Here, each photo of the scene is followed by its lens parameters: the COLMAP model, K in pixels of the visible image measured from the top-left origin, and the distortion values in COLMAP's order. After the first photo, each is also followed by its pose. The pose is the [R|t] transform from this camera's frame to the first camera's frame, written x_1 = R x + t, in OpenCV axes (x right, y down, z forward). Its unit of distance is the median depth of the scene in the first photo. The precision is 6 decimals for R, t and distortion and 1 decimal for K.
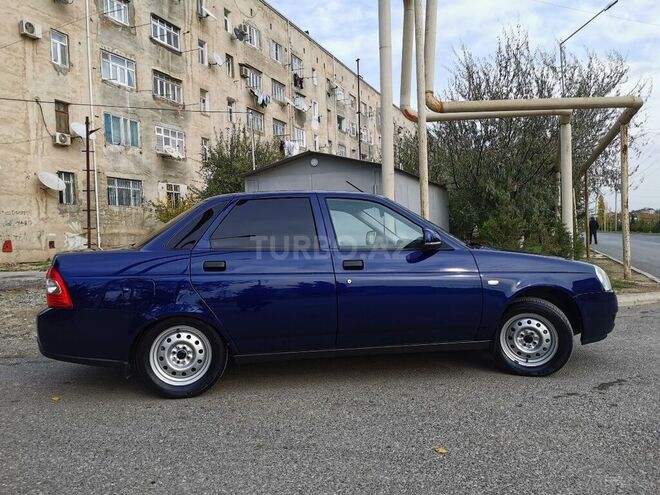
lens RADIAL K [[524.3, 0, 332.0], [0, 524.3, 248.2], [0, 0, 1]] dist [0.061224, -0.052848]
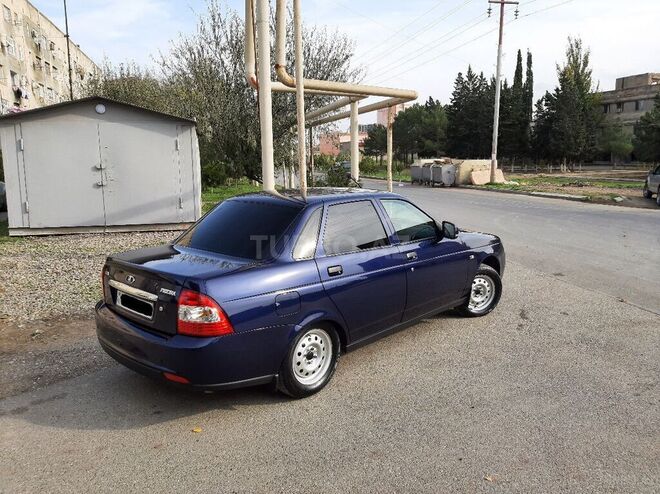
lens RADIAL K [[506.0, 0, 343.6], [0, 506.0, 240.9], [0, 0, 1]] dist [0.049859, -0.082048]
pose [[0.783322, -0.080581, 0.616372, -0.332433], [0.003539, 0.992124, 0.125207, -0.062307], [-0.621606, -0.095896, 0.777438, 0.069047]]
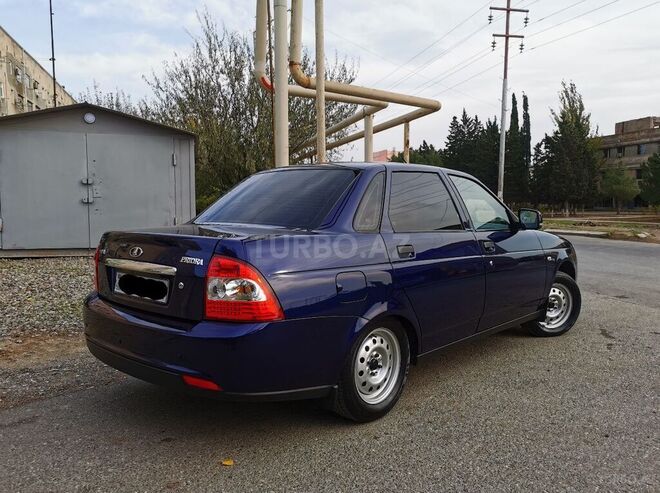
lens RADIAL K [[524.3, 0, 332.0], [0, 524.3, 247.2], [0, 0, 1]] dist [0.061224, -0.052848]
pose [[0.784101, -0.026010, 0.620088, -0.320021], [-0.000823, 0.999077, 0.042948, -0.002808], [-0.620633, -0.034185, 0.783356, 0.167551]]
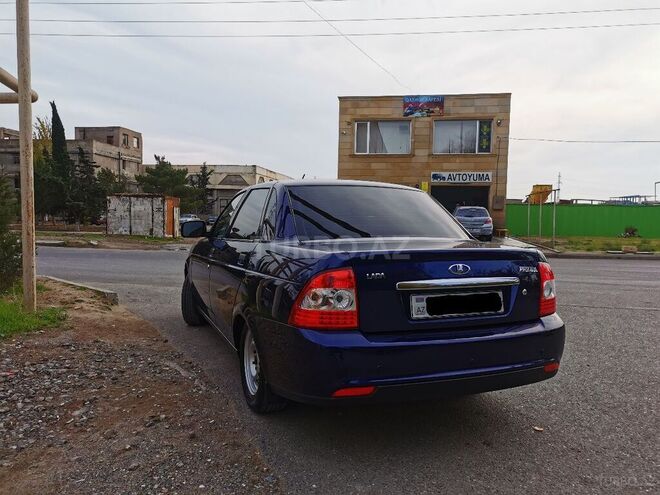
lens RADIAL K [[505.1, 0, 330.0], [0, 505.1, 247.5], [0, 0, 1]] dist [0.063735, -0.049564]
pose [[-0.227519, -0.035150, 0.973139, -0.468231], [0.018290, 0.999018, 0.040361, -0.011059], [-0.973602, 0.026982, -0.226652, 0.579693]]
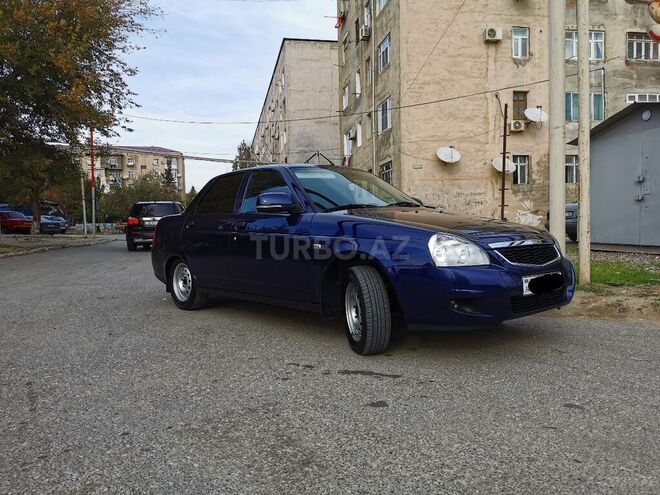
lens RADIAL K [[505.1, 0, 330.0], [0, 505.1, 247.5], [0, 0, 1]] dist [0.063735, -0.049564]
pose [[0.554508, 0.049179, -0.830724, 0.458639], [-0.016155, 0.998700, 0.048340, 0.009210], [0.832021, -0.013385, 0.554582, 0.208081]]
